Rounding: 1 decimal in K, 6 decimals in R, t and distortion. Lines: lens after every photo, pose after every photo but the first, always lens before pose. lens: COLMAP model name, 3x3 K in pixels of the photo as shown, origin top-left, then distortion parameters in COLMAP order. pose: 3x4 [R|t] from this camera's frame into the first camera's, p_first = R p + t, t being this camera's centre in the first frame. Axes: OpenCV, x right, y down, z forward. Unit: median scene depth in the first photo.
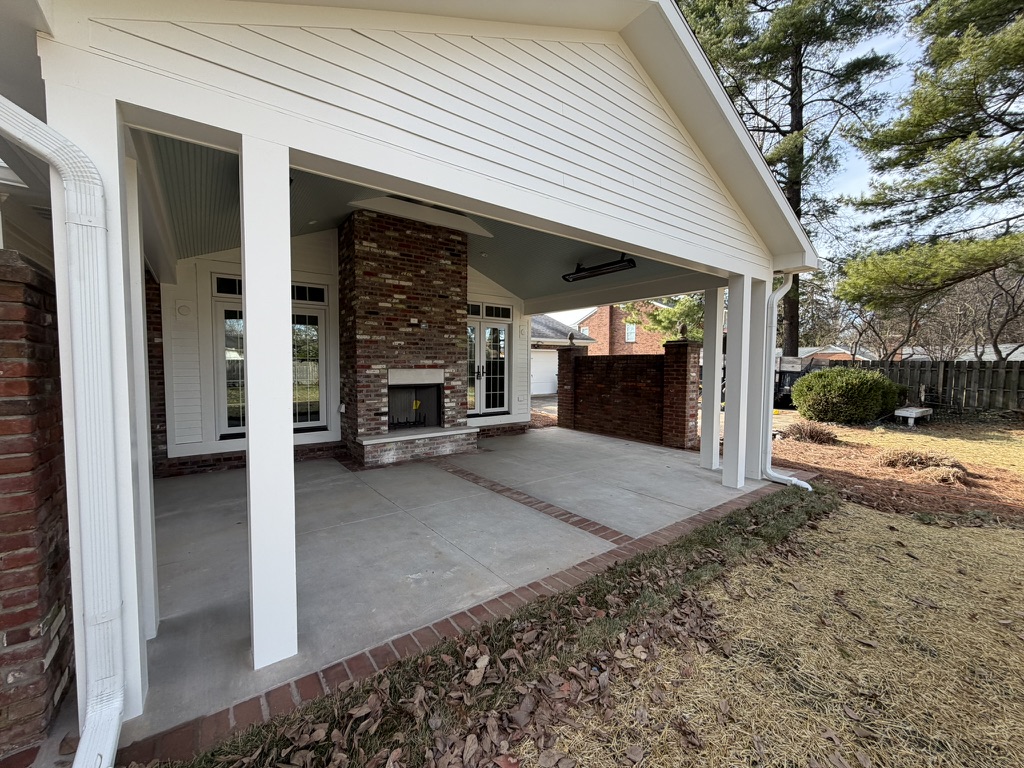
lens RADIAL K [[408.9, 0, 506.5], [0, 408.9, 385.3], [0, 0, 1]] dist [-0.002986, 0.000764]
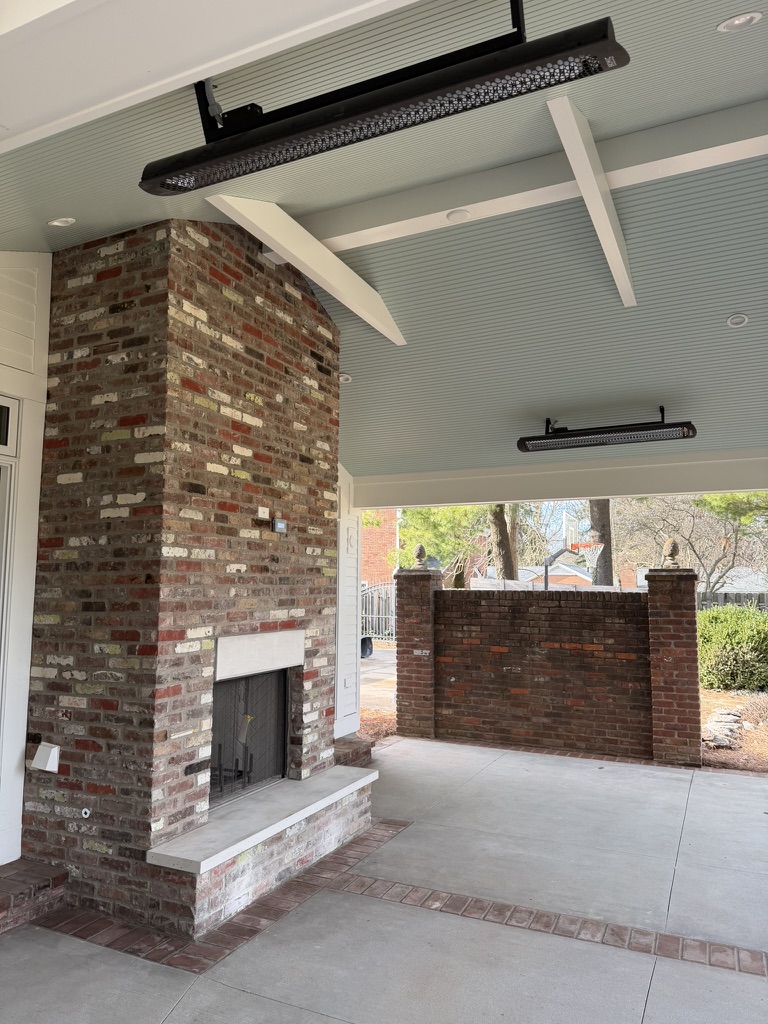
lens RADIAL K [[718.8, 0, 384.3], [0, 718.8, 511.6], [0, 0, 1]] dist [0.017692, -0.032691]
pose [[0.882618, 0.053816, 0.467001, -0.455268], [0.019426, 0.988401, -0.150617, -0.050346], [-0.469690, 0.142009, 0.871335, 0.331876]]
